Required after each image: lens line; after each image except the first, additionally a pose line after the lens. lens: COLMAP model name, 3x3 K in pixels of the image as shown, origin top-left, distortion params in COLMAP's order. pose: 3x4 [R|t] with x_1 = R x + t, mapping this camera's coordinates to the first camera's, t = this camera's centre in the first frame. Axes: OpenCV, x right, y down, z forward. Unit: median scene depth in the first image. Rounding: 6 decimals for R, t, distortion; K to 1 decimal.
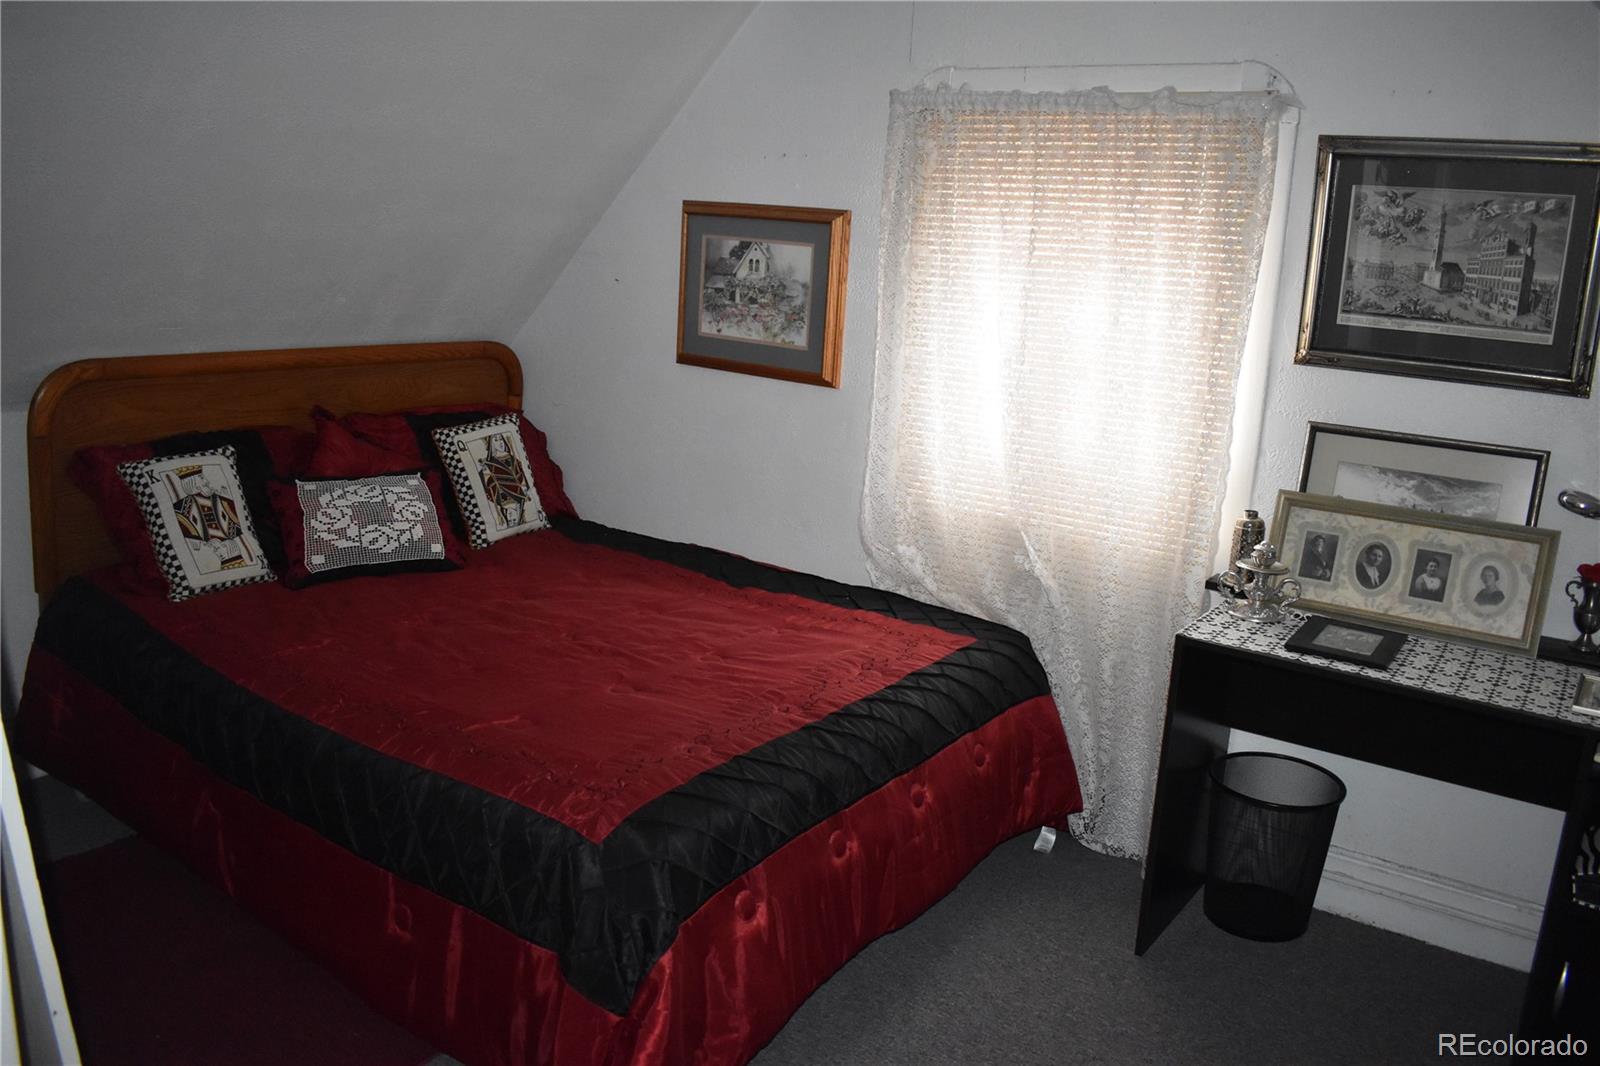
lens RADIAL K [[1268.4, 0, 808.0], [0, 1268.4, 536.3], [0, 0, 1]] dist [-0.095760, 0.018628]
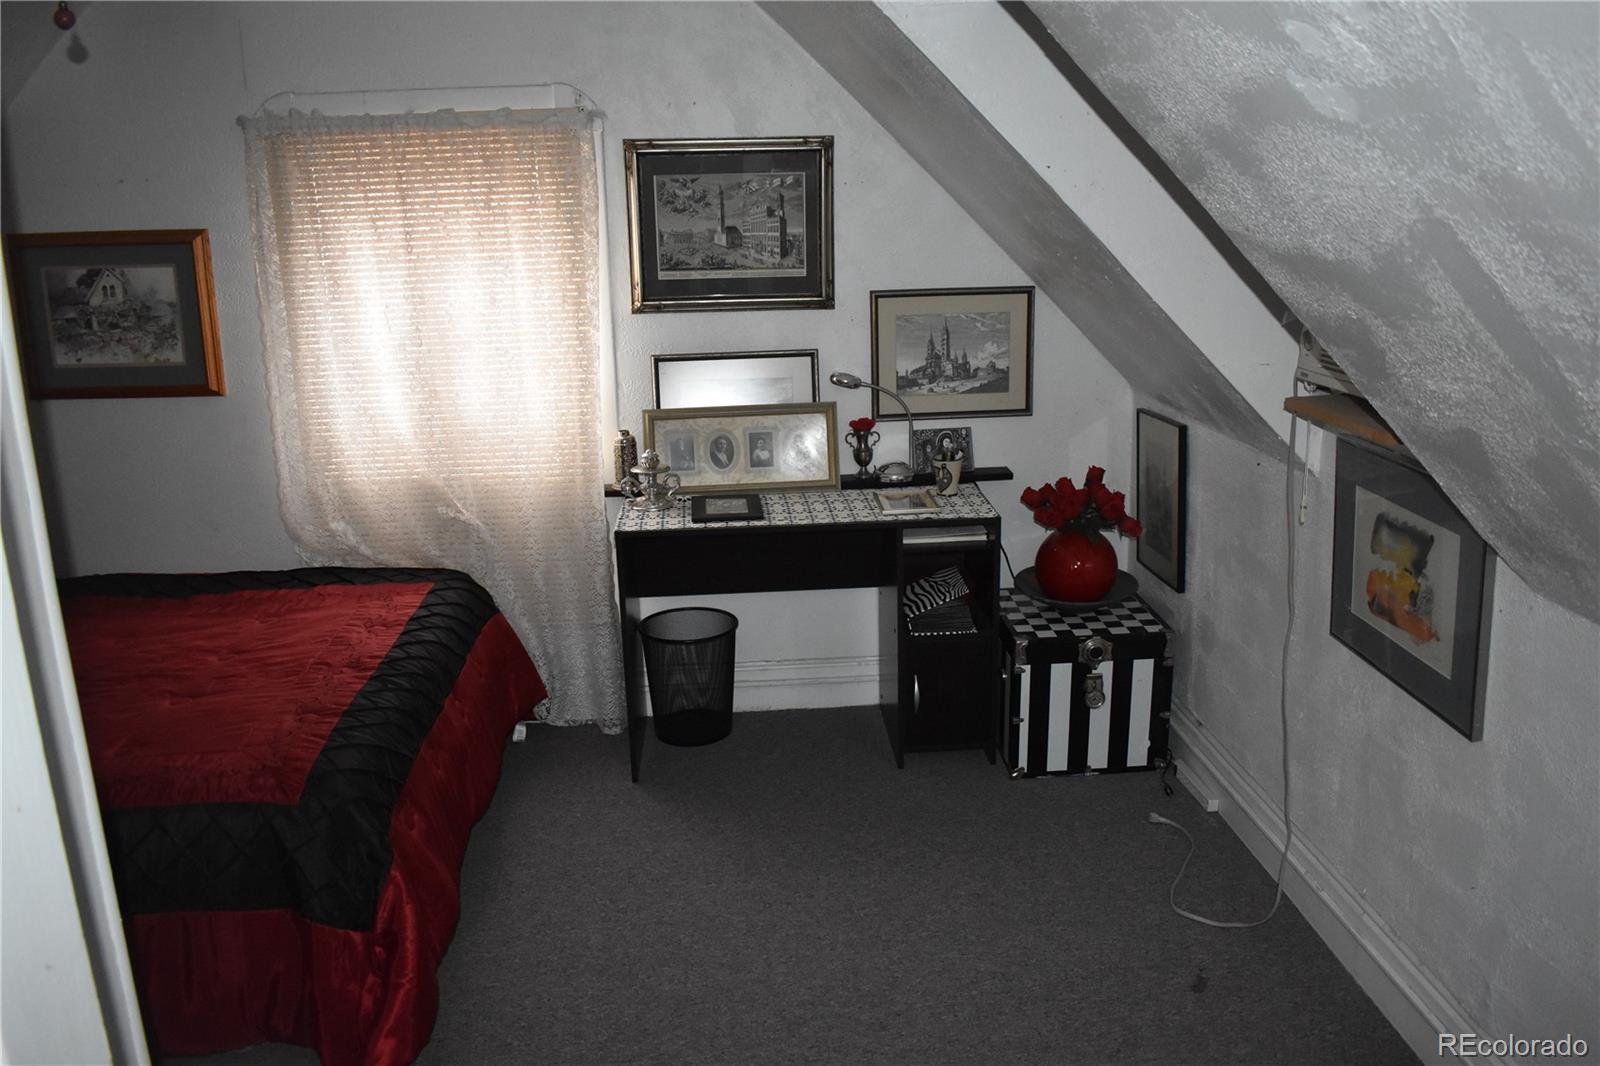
lens RADIAL K [[1268.4, 0, 788.9], [0, 1268.4, 534.0], [0, 0, 1]] dist [-0.095760, 0.018628]
pose [[0.765031, -0.226990, 0.602663, -0.329563], [0.207904, 0.972767, 0.102470, -0.014773], [-0.609510, 0.046903, 0.791390, -0.135578]]
